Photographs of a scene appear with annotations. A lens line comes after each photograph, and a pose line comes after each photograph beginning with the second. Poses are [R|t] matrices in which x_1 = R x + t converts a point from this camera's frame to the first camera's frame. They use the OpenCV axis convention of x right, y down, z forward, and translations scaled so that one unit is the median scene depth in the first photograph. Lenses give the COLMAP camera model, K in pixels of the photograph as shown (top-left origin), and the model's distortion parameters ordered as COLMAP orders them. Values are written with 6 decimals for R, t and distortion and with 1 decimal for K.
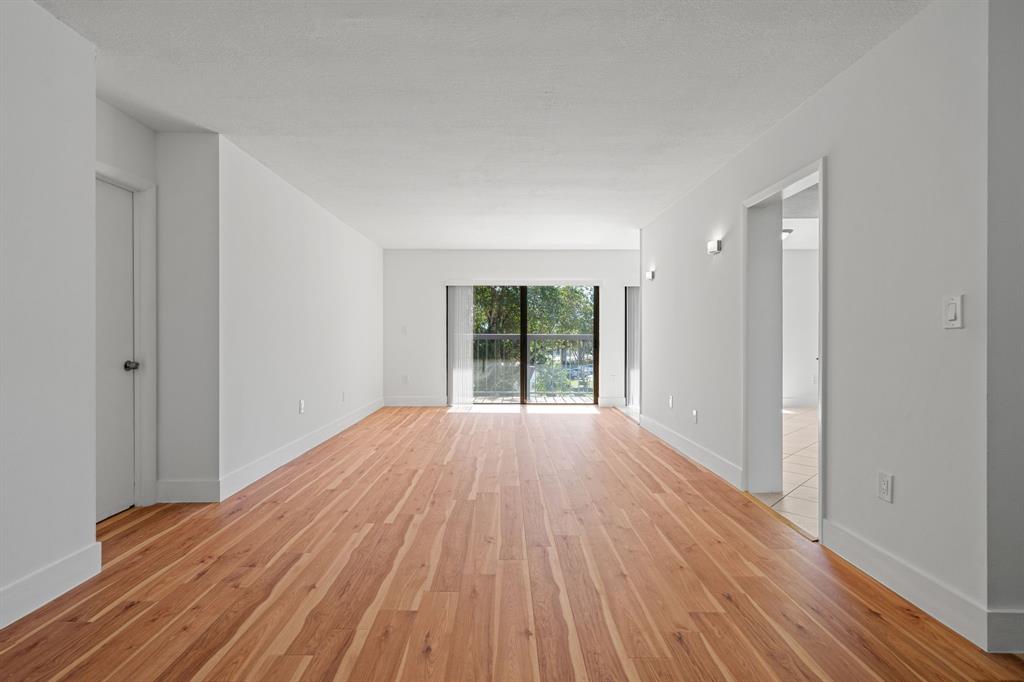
lens RADIAL K [[490.1, 0, 507.8], [0, 490.1, 338.3], [0, 0, 1]] dist [-0.001923, 0.001009]
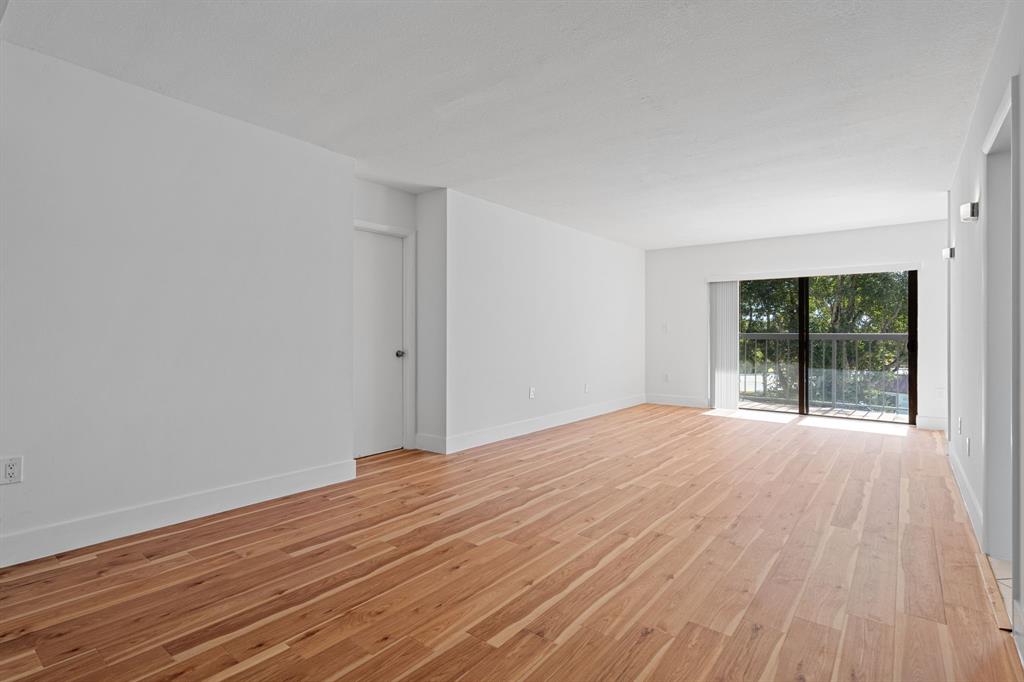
lens RADIAL K [[490.1, 0, 504.1], [0, 490.1, 334.6], [0, 0, 1]] dist [-0.001923, 0.001009]
pose [[0.788712, 0.001645, -0.614760, 0.401121], [-0.004906, 0.999981, -0.003618, 0.000416], [0.614743, 0.005870, 0.788706, 0.008379]]
